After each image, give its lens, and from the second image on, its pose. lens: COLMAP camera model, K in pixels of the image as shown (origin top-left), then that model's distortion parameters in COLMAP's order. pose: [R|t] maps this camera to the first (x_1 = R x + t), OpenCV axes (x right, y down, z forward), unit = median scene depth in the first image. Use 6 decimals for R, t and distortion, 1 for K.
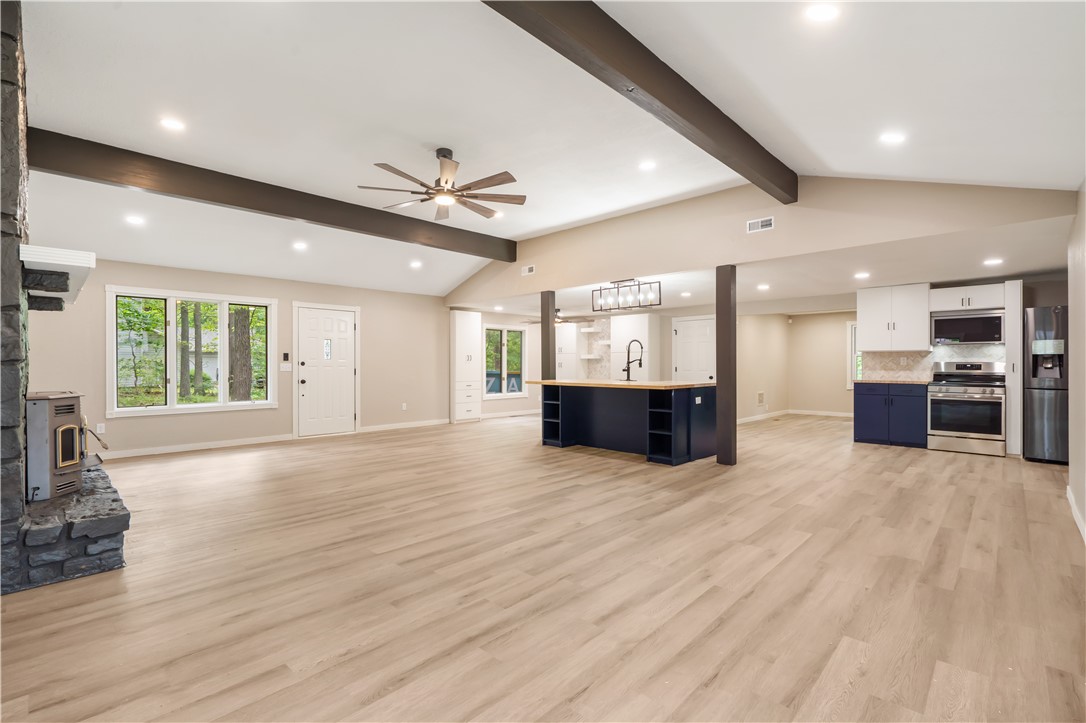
lens RADIAL K [[482.1, 0, 548.3], [0, 482.1, 360.9], [0, 0, 1]] dist [0.001741, 0.000308]
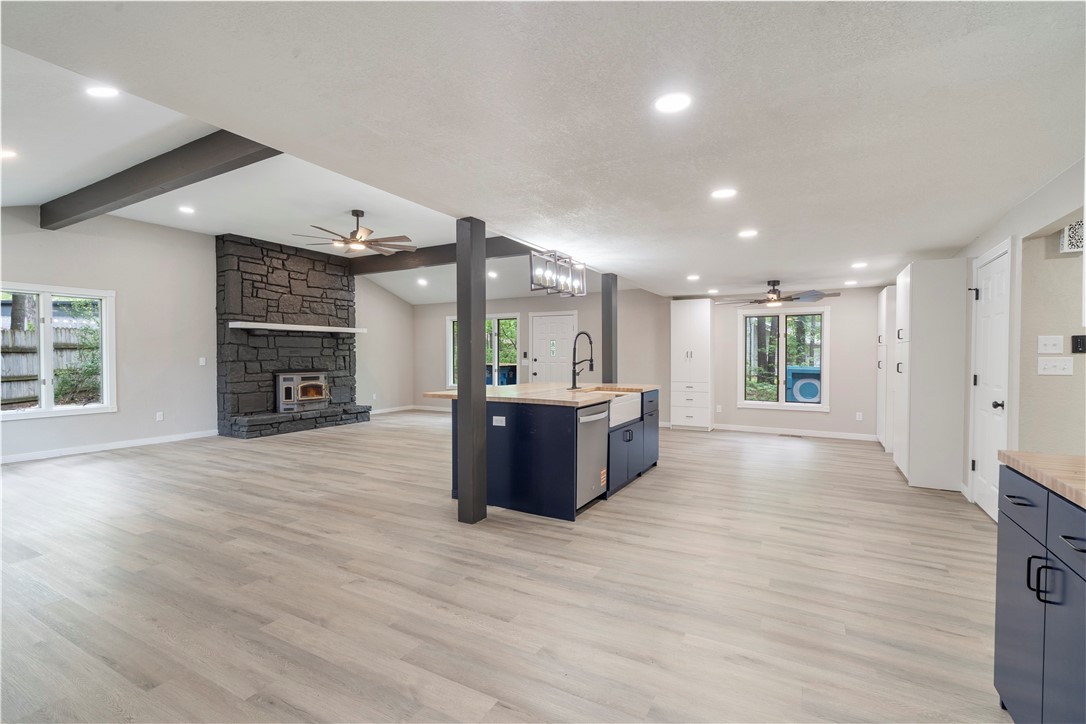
lens RADIAL K [[493.4, 0, 555.7], [0, 493.4, 363.8], [0, 0, 1]] dist [-0.024566, 0.009533]
pose [[0.272130, 0.017436, -0.962103, 0.864714], [0.004694, 0.999800, 0.019446, -0.011201], [0.962249, -0.009808, 0.271993, 0.765152]]
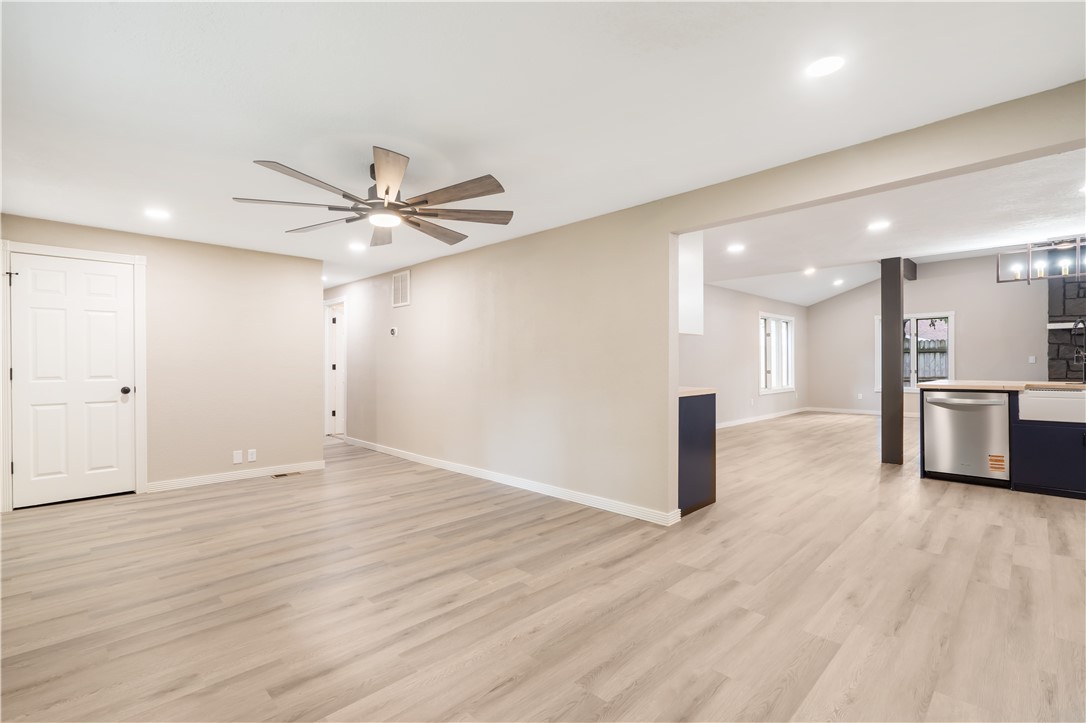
lens RADIAL K [[510.1, 0, 514.5], [0, 510.1, 361.0], [0, 0, 1]] dist [-0.000815, 0.000024]
pose [[-0.999068, 0.003833, 0.042995, 0.892921], [0.003362, 0.999934, -0.011016, 0.015063], [-0.043034, -0.010861, -0.999015, 1.698838]]
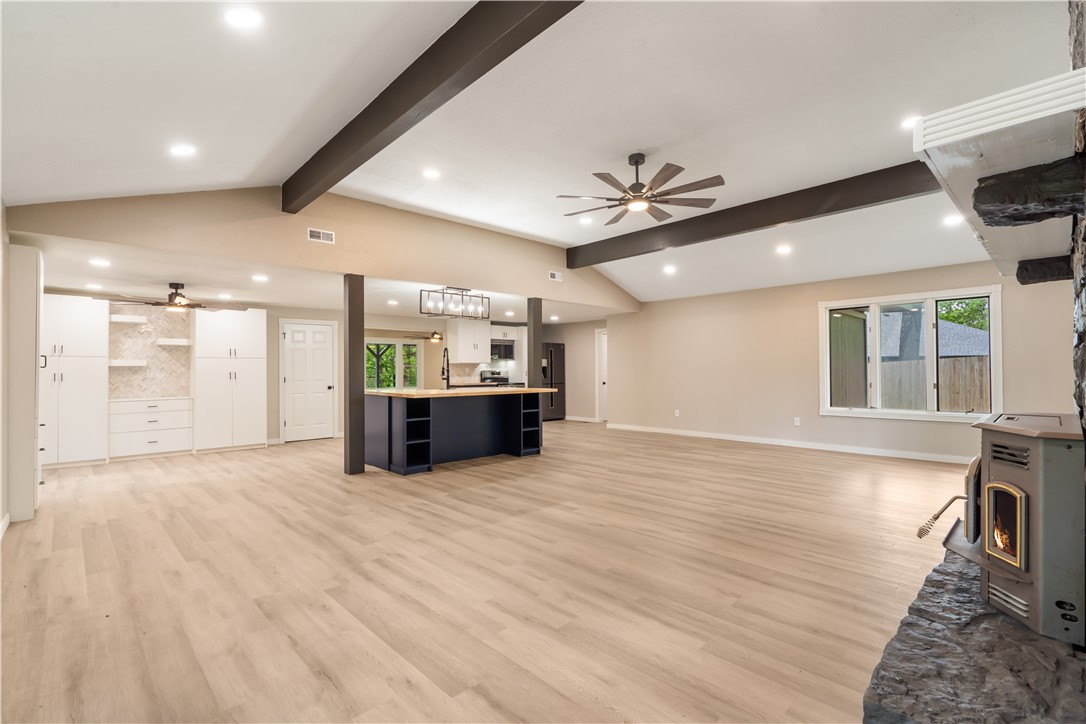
lens RADIAL K [[490.6, 0, 525.7], [0, 490.6, 358.9], [0, 0, 1]] dist [-0.005358, -0.000072]
pose [[0.082411, 0.024397, 0.996300, -0.814297], [0.001819, 0.999695, -0.024630, 0.003968], [-0.996597, 0.003842, 0.082342, 0.755754]]
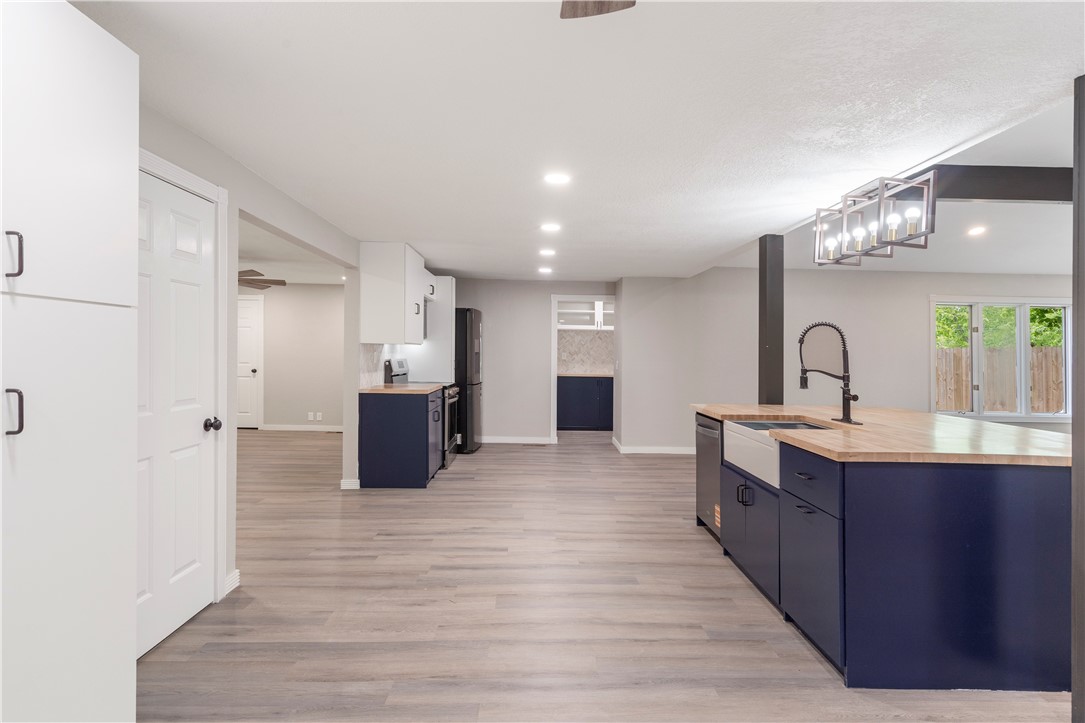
lens RADIAL K [[582.6, 0, 527.4], [0, 582.6, 336.4], [0, 0, 1]] dist [0.000944, -0.000263]
pose [[-0.686574, 0.005303, 0.727041, -0.011093], [-0.024078, 0.999259, -0.030027, -0.010974], [-0.726661, -0.038122, -0.685938, 1.531891]]
